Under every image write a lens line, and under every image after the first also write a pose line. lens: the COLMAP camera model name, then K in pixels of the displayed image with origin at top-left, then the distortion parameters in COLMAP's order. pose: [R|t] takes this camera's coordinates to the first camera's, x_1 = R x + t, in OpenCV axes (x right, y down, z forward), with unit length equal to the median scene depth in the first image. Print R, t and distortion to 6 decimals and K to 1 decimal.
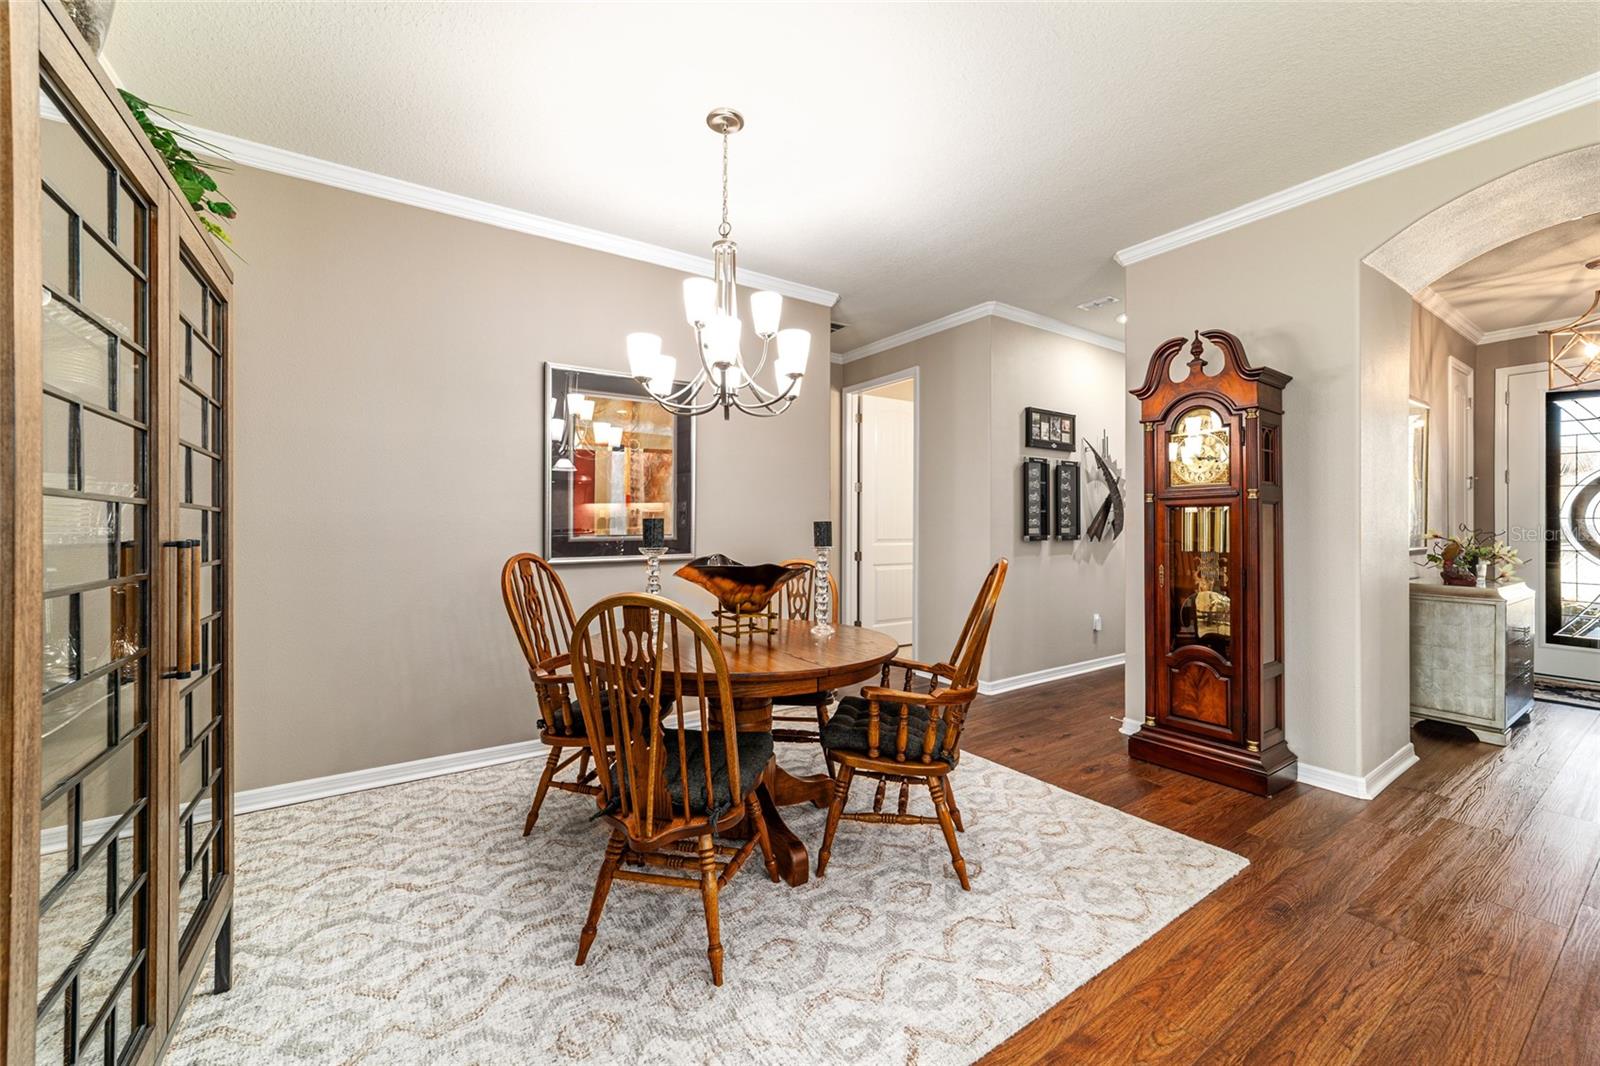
lens RADIAL K [[617.0, 0, 793.0], [0, 617.0, 523.2], [0, 0, 1]] dist [-0.014517, 0.006703]
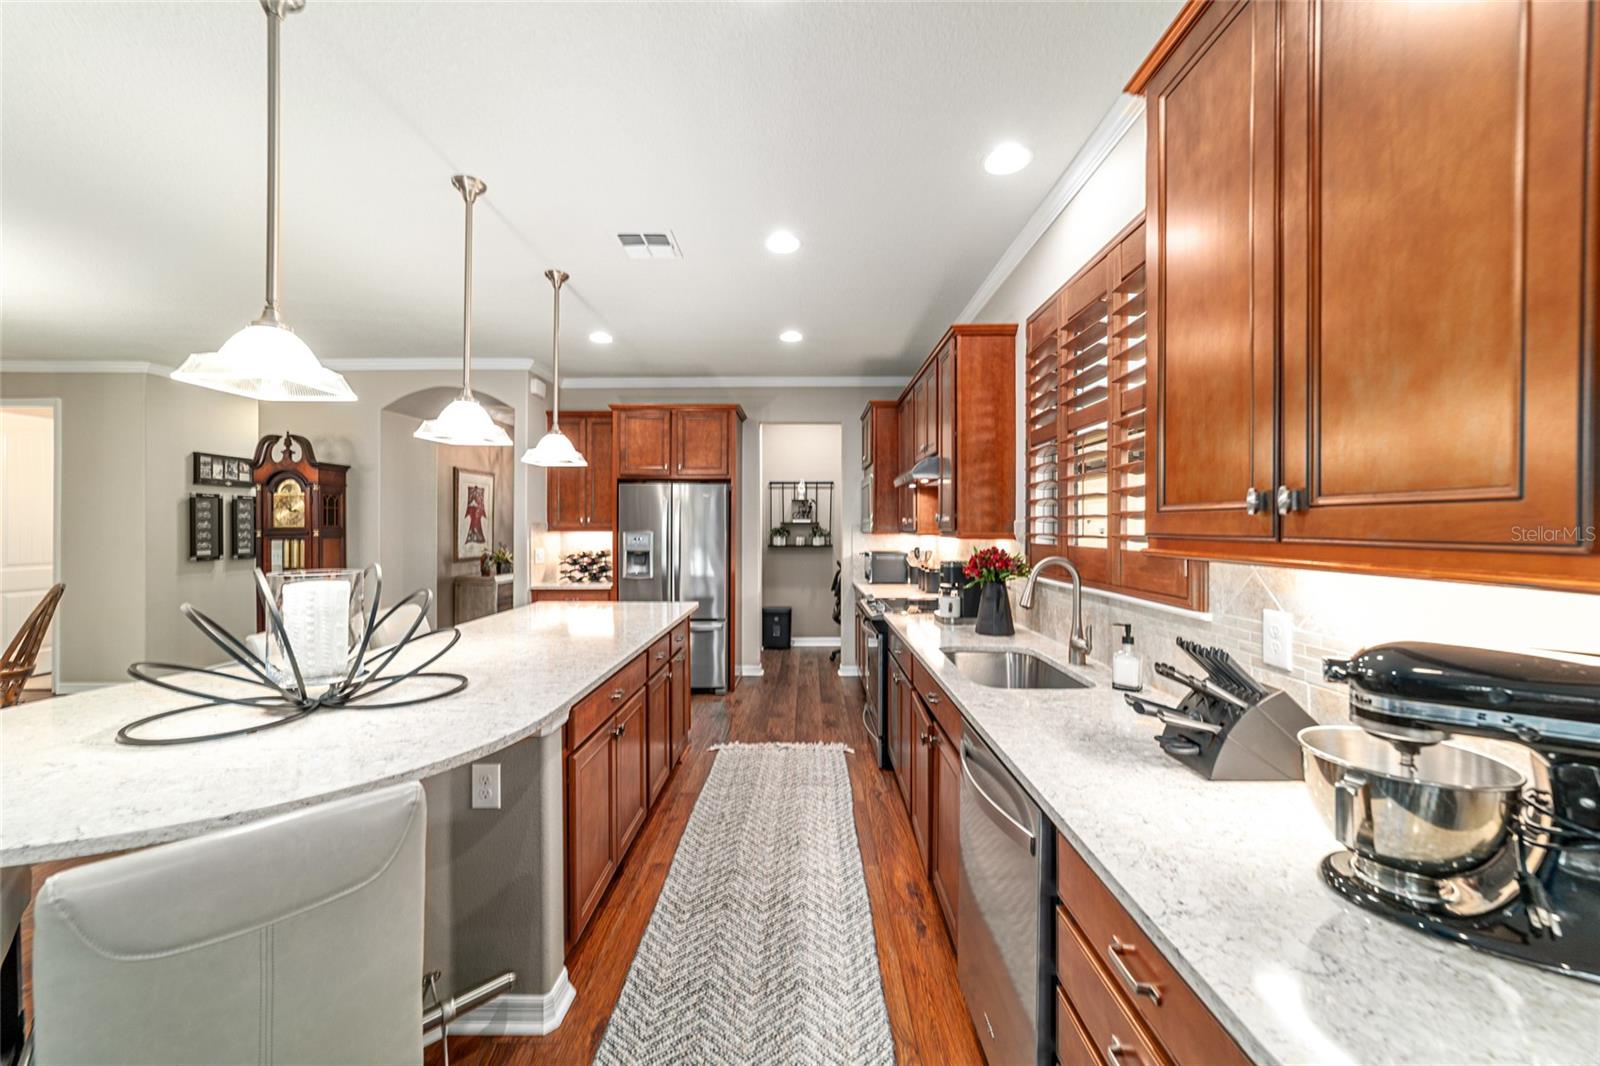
lens RADIAL K [[617.0, 0, 796.0], [0, 617.0, 526.2], [0, 0, 1]] dist [-0.014517, 0.006703]
pose [[0.561297, -0.001011, 0.827614, 0.046740], [-0.000694, 0.999998, 0.001693, -0.044915], [-0.827614, -0.001525, 0.561295, -0.687918]]
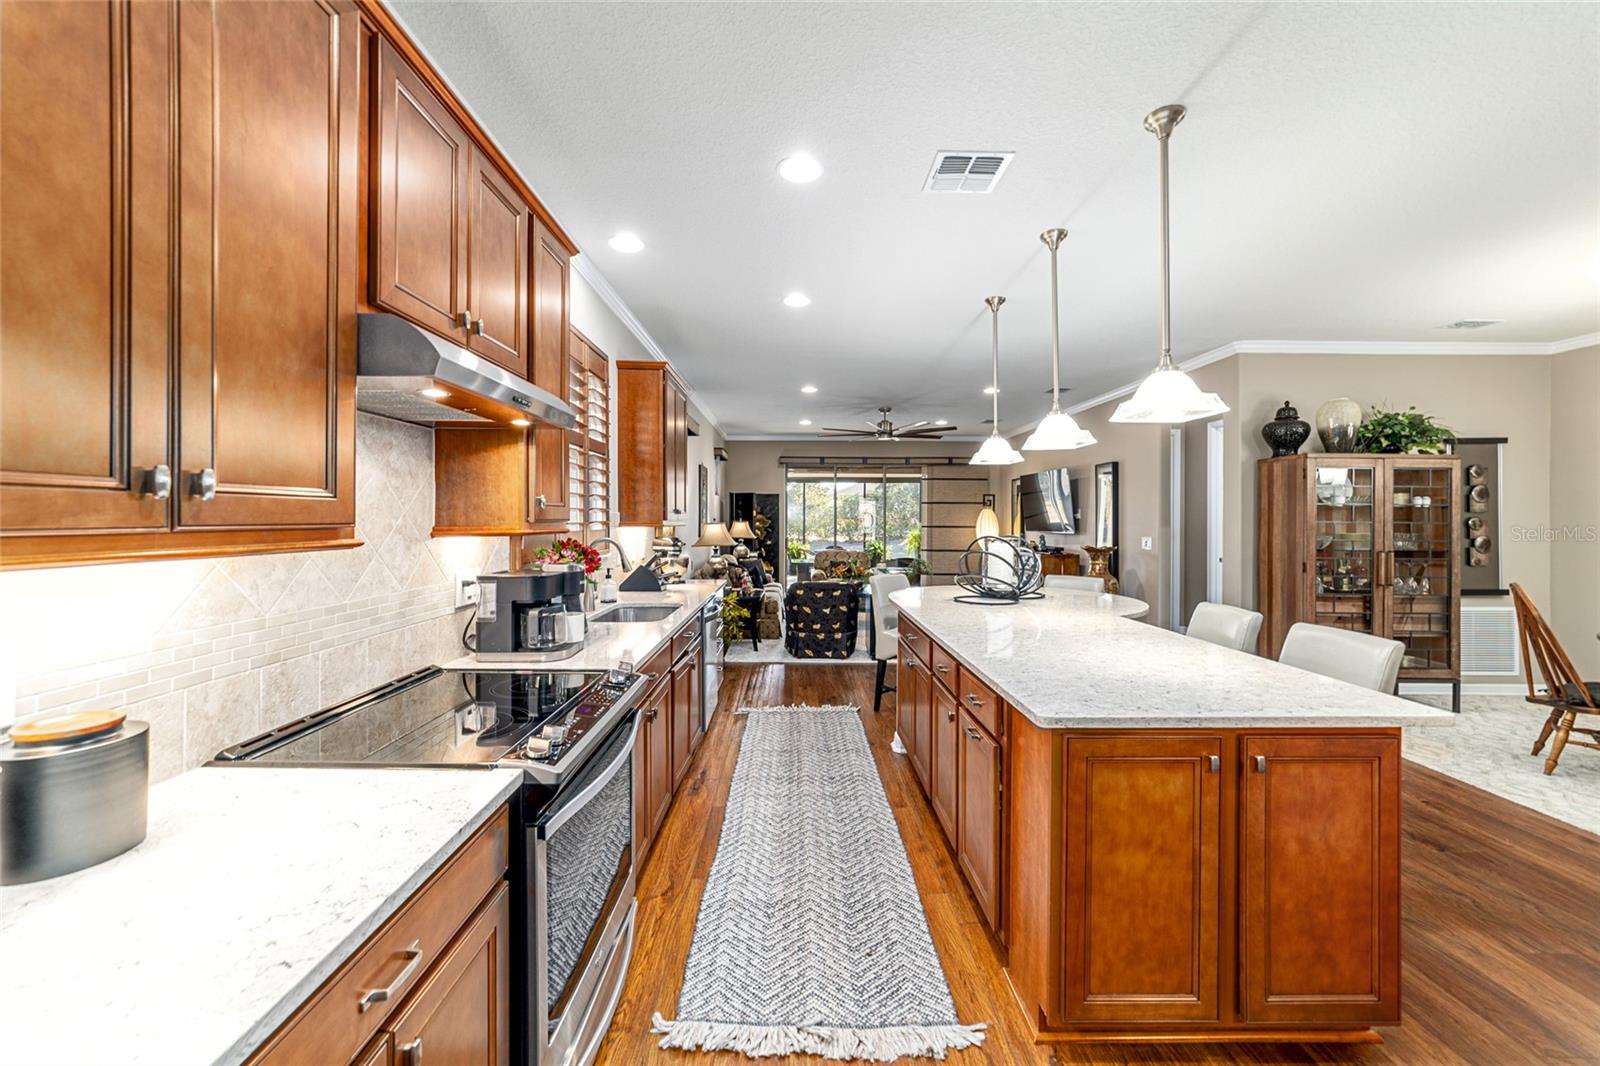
lens RADIAL K [[617.0, 0, 803.7], [0, 617.0, 523.9], [0, 0, 1]] dist [-0.014517, 0.006703]
pose [[-0.533769, -0.001217, -0.845629, 1.056226], [-0.011089, 0.999923, 0.005560, -0.041249], [0.845558, 0.012345, -0.533741, -0.007581]]
